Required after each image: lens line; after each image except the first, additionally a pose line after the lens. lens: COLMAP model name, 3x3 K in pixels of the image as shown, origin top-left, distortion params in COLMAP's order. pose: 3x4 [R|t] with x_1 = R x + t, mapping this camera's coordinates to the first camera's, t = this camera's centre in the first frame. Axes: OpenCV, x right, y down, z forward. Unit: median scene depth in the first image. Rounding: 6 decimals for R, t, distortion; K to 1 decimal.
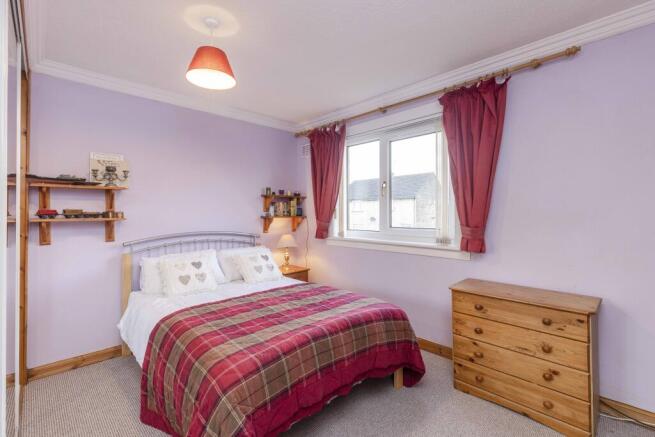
lens RADIAL K [[291.4, 0, 327.2], [0, 291.4, 212.7], [0, 0, 1]] dist [-0.000093, -0.000005]
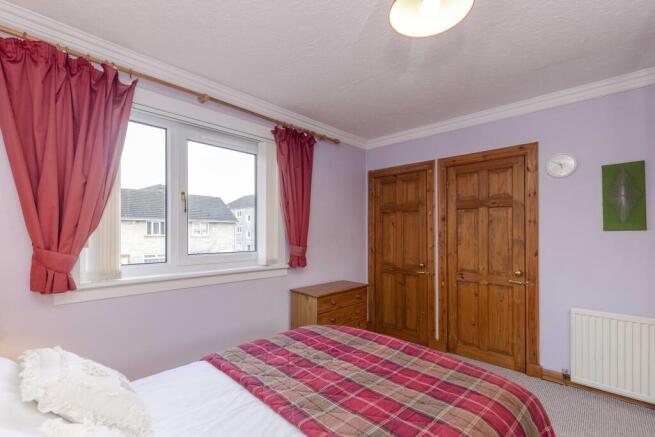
lens RADIAL K [[300.3, 0, 327.2], [0, 300.3, 228.3], [0, 0, 1]] dist [0.000093, -0.000128]
pose [[-0.037504, 0.005861, 0.999279, -0.752059], [-0.008913, 0.999941, -0.006199, -0.022979], [-0.999257, -0.009139, -0.037450, 0.903879]]
